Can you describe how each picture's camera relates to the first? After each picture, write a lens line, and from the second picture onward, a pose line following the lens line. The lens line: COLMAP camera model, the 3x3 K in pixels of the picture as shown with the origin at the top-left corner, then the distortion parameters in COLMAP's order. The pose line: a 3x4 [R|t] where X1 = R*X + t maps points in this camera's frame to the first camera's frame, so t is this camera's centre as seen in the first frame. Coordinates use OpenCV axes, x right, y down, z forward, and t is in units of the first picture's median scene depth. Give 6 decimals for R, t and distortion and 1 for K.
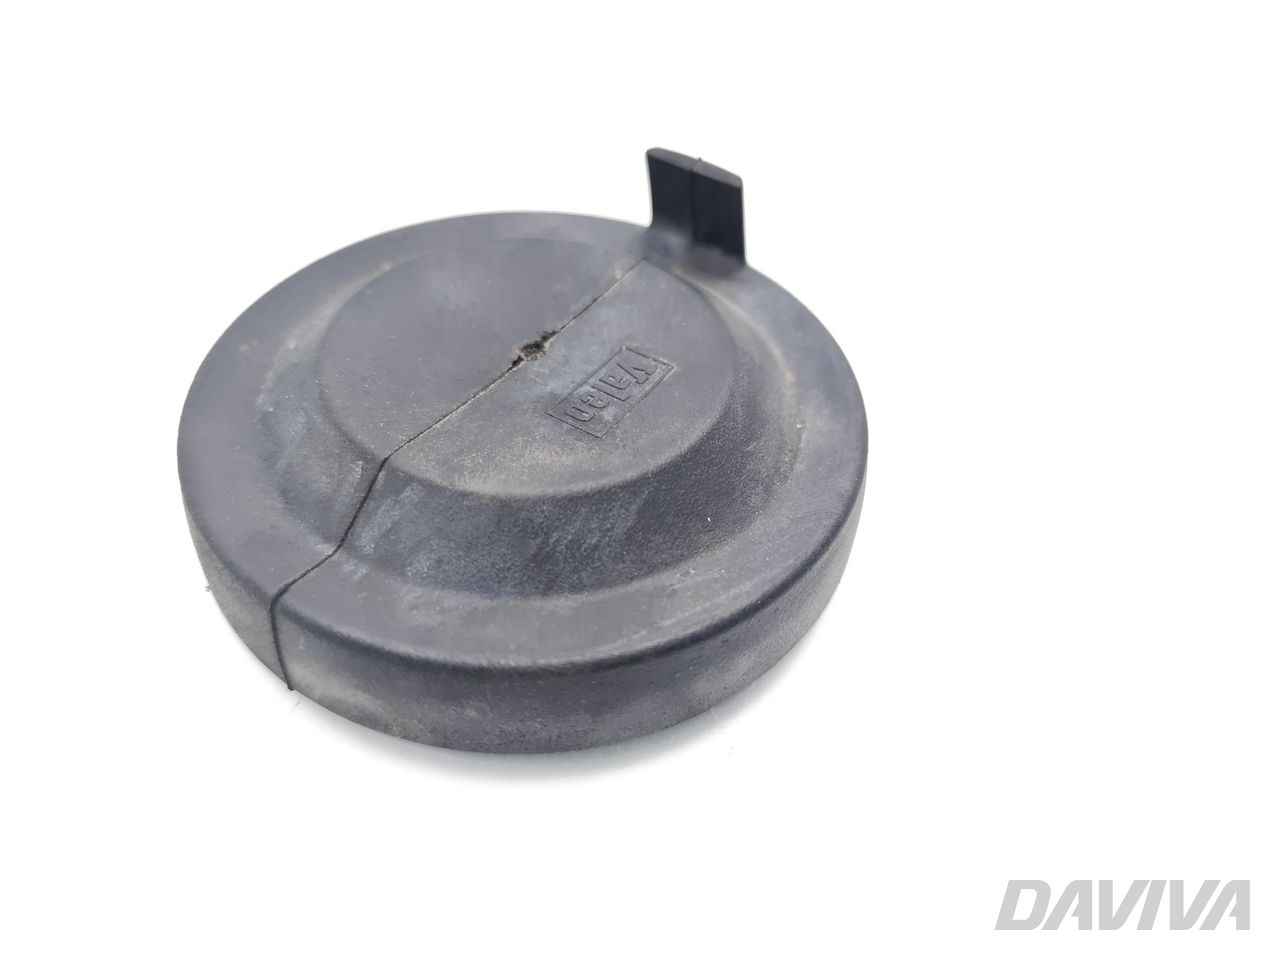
lens RADIAL K [[932.2, 0, 640.0], [0, 932.2, 480.0], [0, 0, 1]] dist [-0.019431, -0.004234]
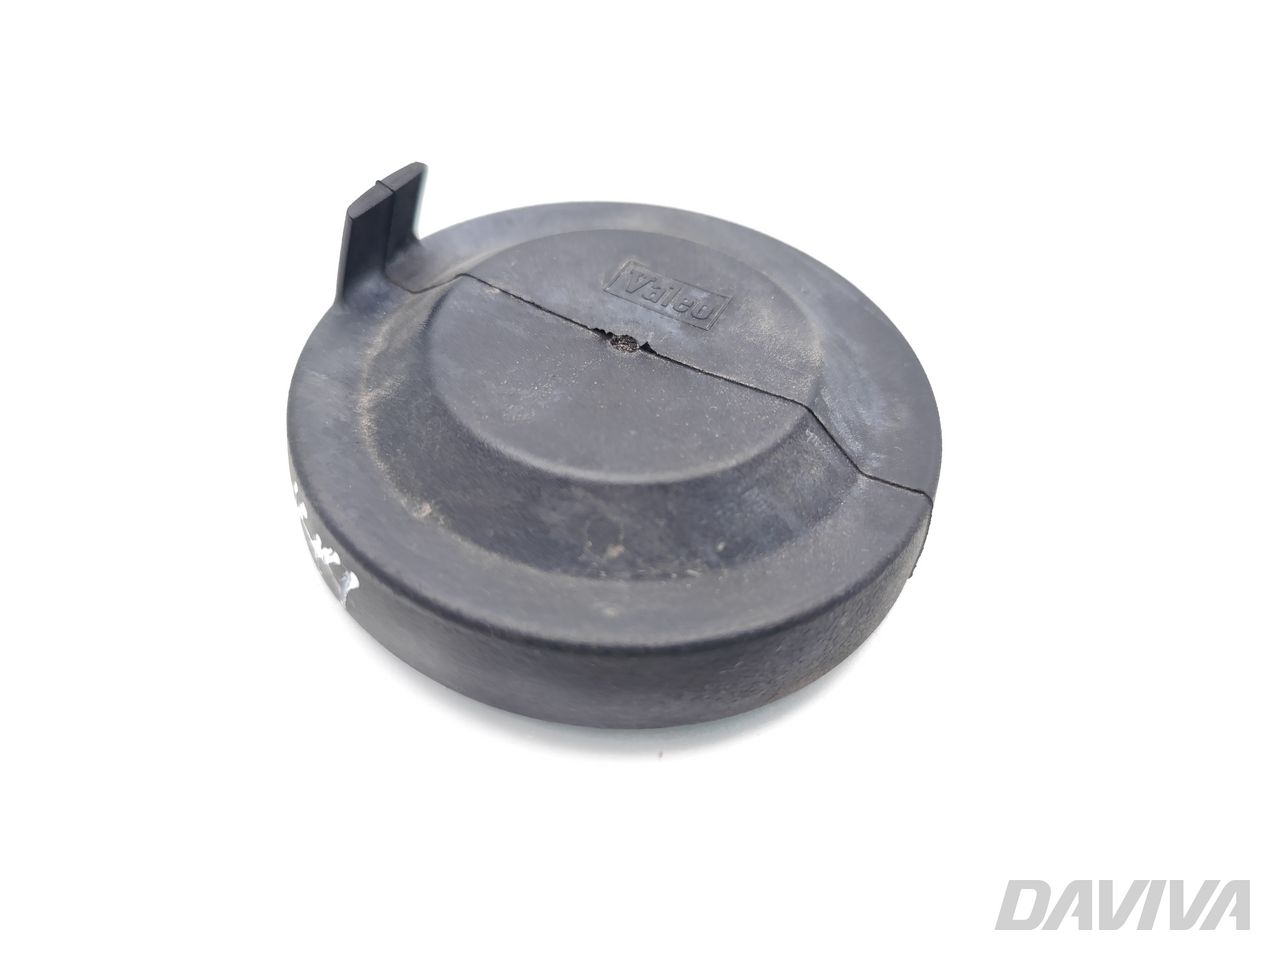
lens RADIAL K [[932.2, 0, 640.0], [0, 932.2, 480.0], [0, 0, 1]] dist [-0.019431, -0.004234]
pose [[-0.094656, -0.775284, 0.624480, -0.919808], [0.664215, 0.418069, 0.619707, -0.734931], [-0.741525, 0.473448, 0.475382, 0.586234]]
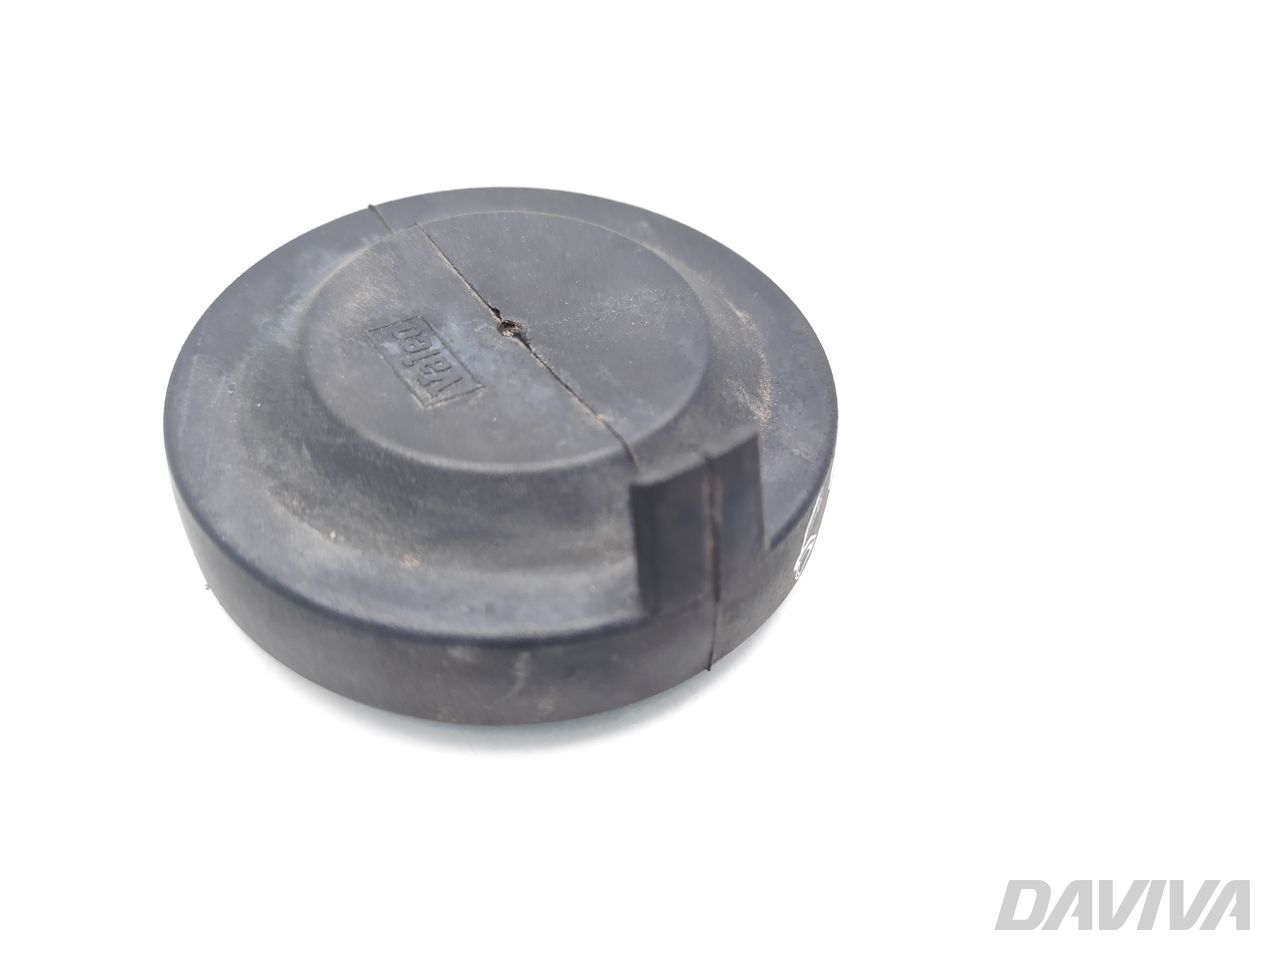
lens RADIAL K [[932.2, 0, 640.0], [0, 932.2, 480.0], [0, 0, 1]] dist [-0.019431, -0.004234]
pose [[-0.335564, 0.637808, -0.693252, 0.674097], [-0.748357, 0.266485, 0.607410, -0.850632], [0.572152, 0.722625, 0.387885, 0.835095]]
